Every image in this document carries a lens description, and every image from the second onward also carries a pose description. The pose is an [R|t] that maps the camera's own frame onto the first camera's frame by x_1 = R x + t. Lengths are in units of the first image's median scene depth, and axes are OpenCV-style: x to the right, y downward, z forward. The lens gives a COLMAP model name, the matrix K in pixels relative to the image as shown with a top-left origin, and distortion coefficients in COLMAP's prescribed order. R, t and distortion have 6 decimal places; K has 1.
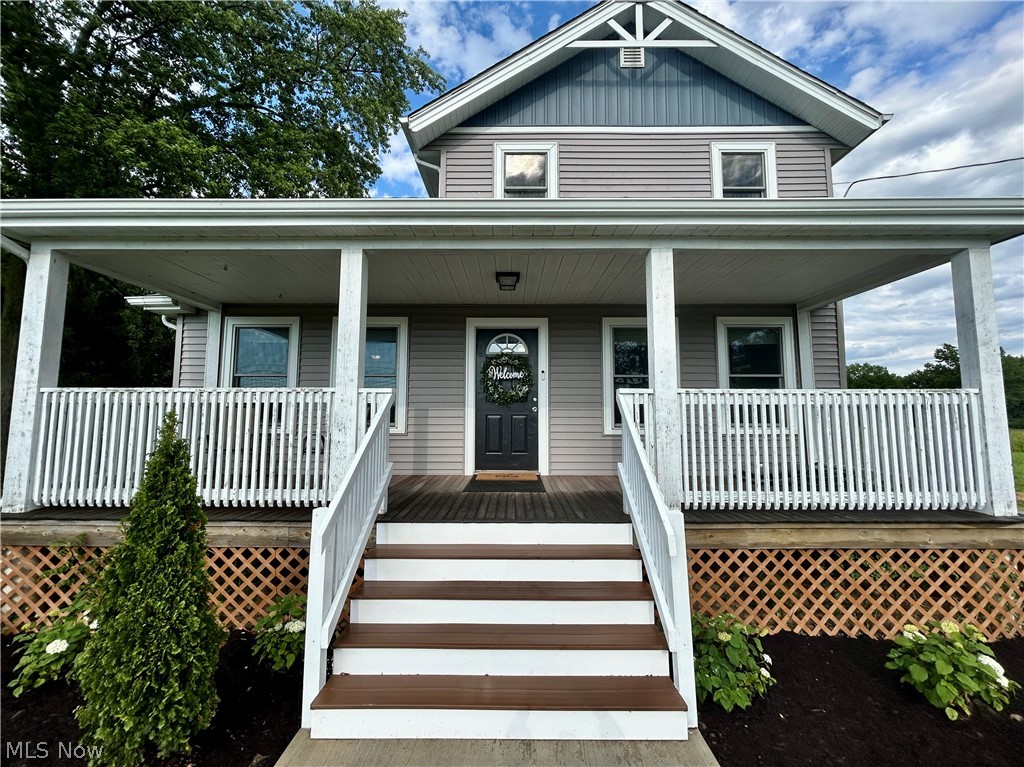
lens RADIAL K [[425.1, 0, 517.5], [0, 425.1, 381.8], [0, 0, 1]] dist [0.000613, 0.000204]
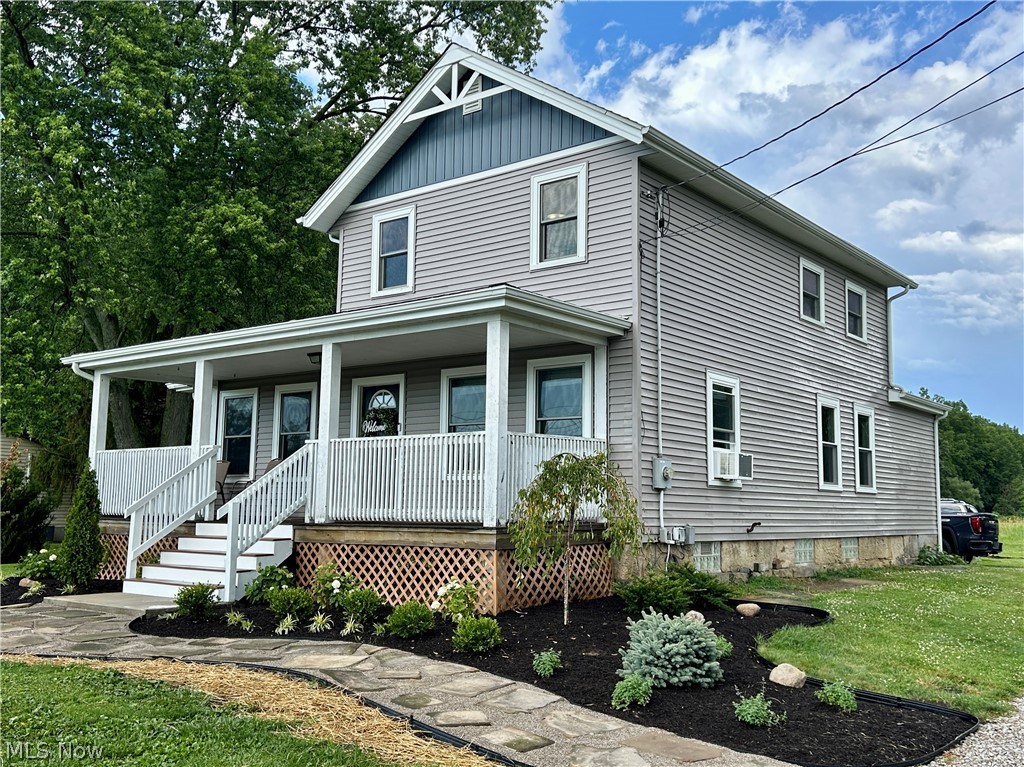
lens RADIAL K [[990.5, 0, 512.8], [0, 990.5, 385.6], [0, 0, 1]] dist [0.061517, -0.003645]
pose [[0.788185, -0.067318, -0.611746, 1.945287], [0.045269, 0.997649, -0.051458, 0.023912], [0.613772, 0.012865, 0.789379, -0.868624]]
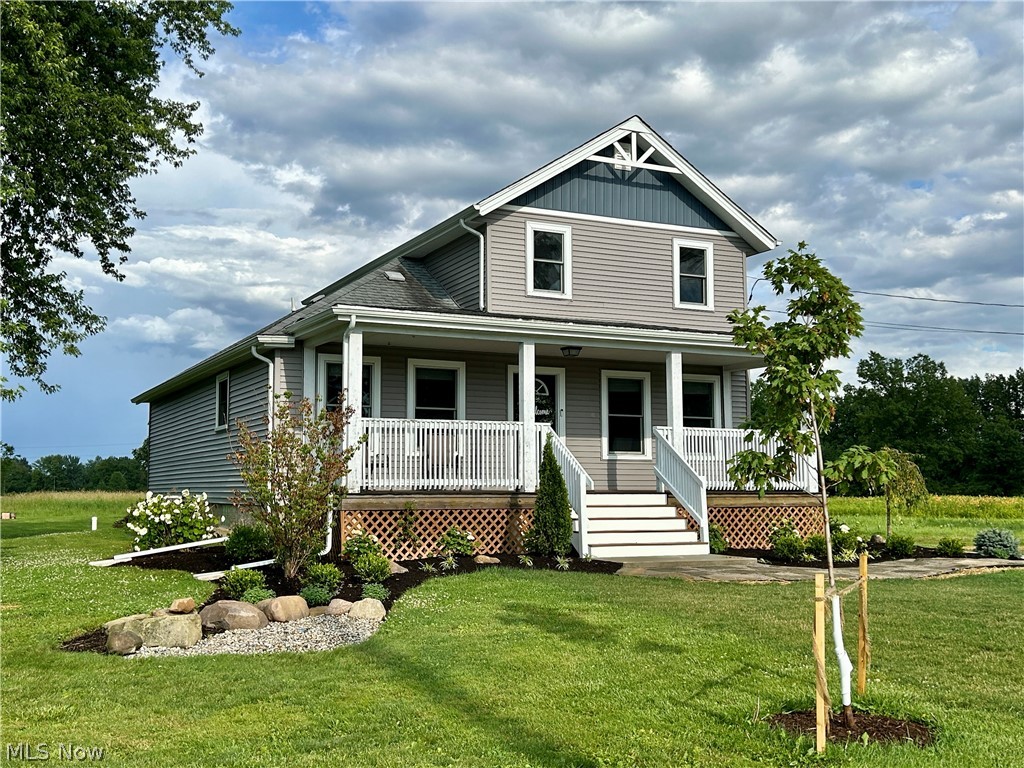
lens RADIAL K [[1089.4, 0, 513.6], [0, 1089.4, 380.8], [0, 0, 1]] dist [0.102904, -0.031090]
pose [[0.893163, 0.041829, 0.447783, -1.626840], [-0.036889, 0.999124, -0.019750, -0.044548], [-0.448217, 0.001121, 0.893924, -1.972451]]
